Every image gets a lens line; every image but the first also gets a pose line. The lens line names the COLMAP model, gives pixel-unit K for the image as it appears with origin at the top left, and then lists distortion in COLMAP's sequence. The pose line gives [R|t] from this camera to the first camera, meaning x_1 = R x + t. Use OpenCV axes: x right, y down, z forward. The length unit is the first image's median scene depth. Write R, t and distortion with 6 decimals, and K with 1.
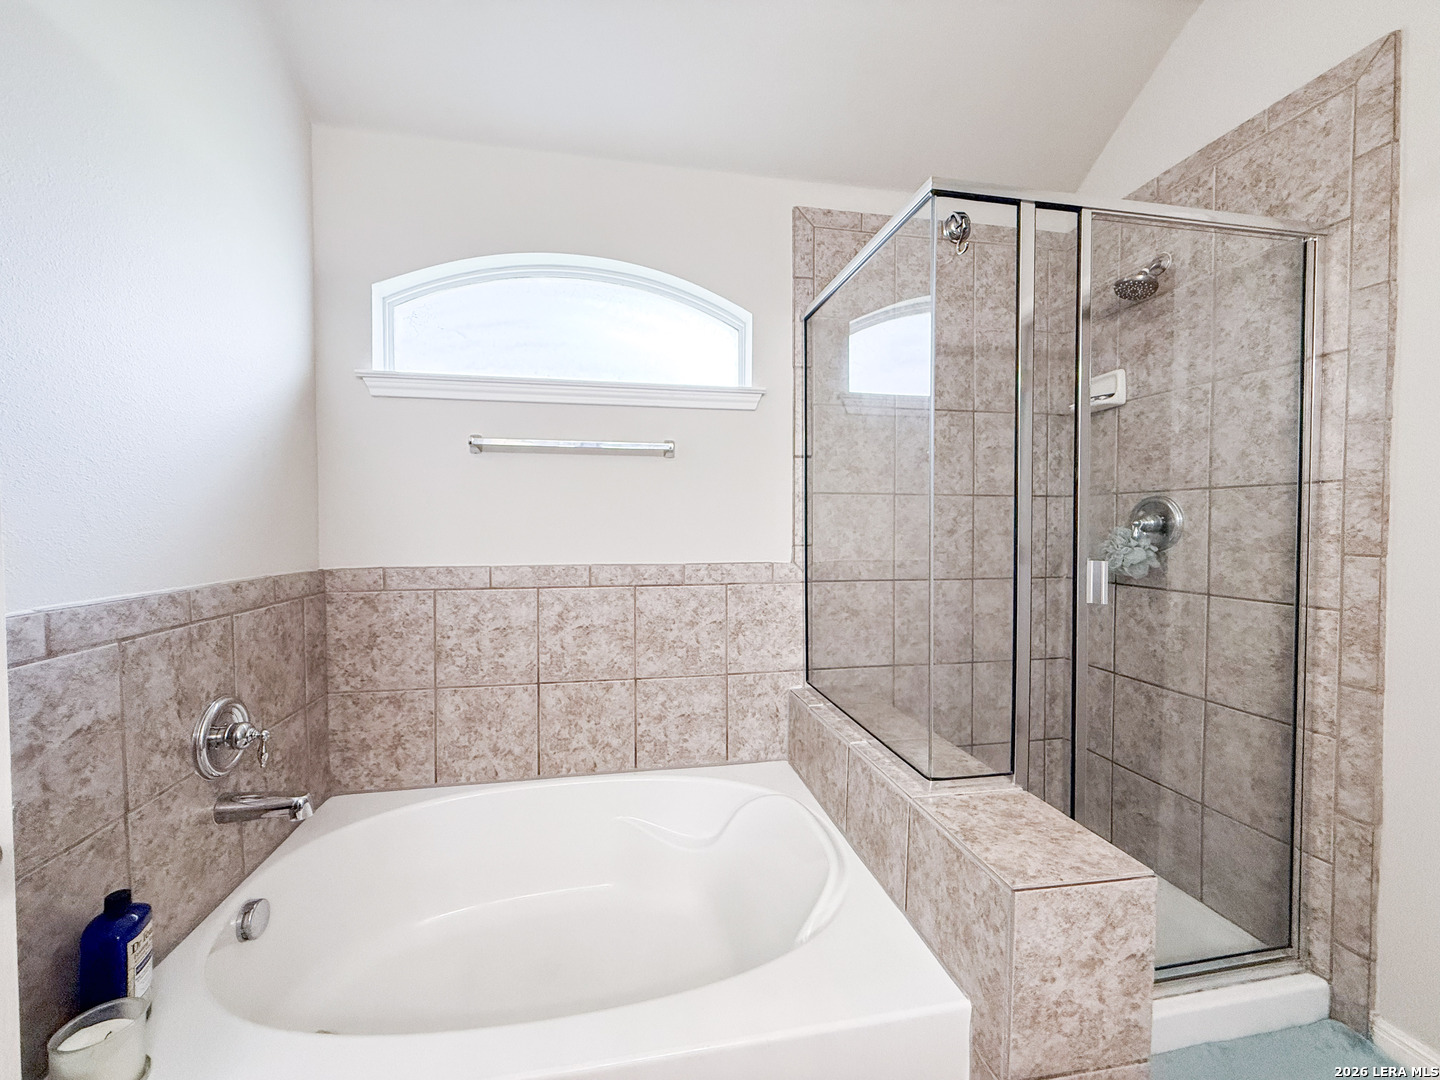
lens RADIAL K [[571.9, 0, 717.2], [0, 571.9, 538.0], [0, 0, 1]] dist [0.002401, 0.000261]
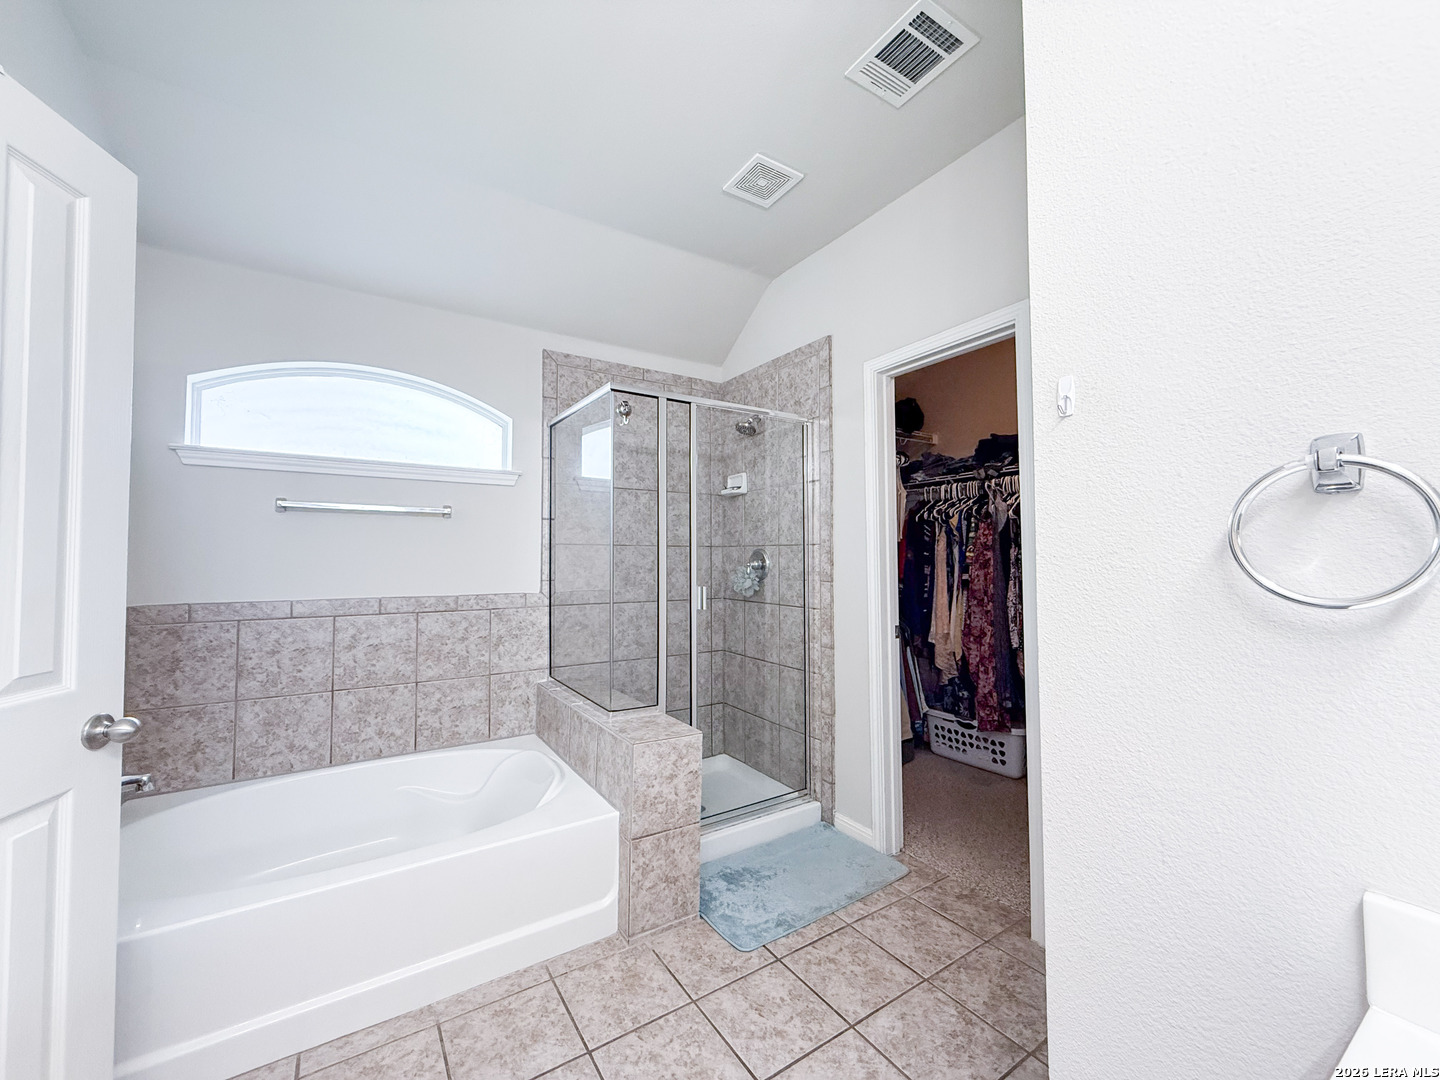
lens RADIAL K [[571.9, 0, 715.4], [0, 571.9, 539.1], [0, 0, 1]] dist [0.002401, 0.000261]
pose [[0.927577, 0.012149, 0.373434, 0.001932], [0.009254, 0.998418, -0.055467, -0.008357], [-0.373516, 0.054906, 0.925997, -0.549516]]
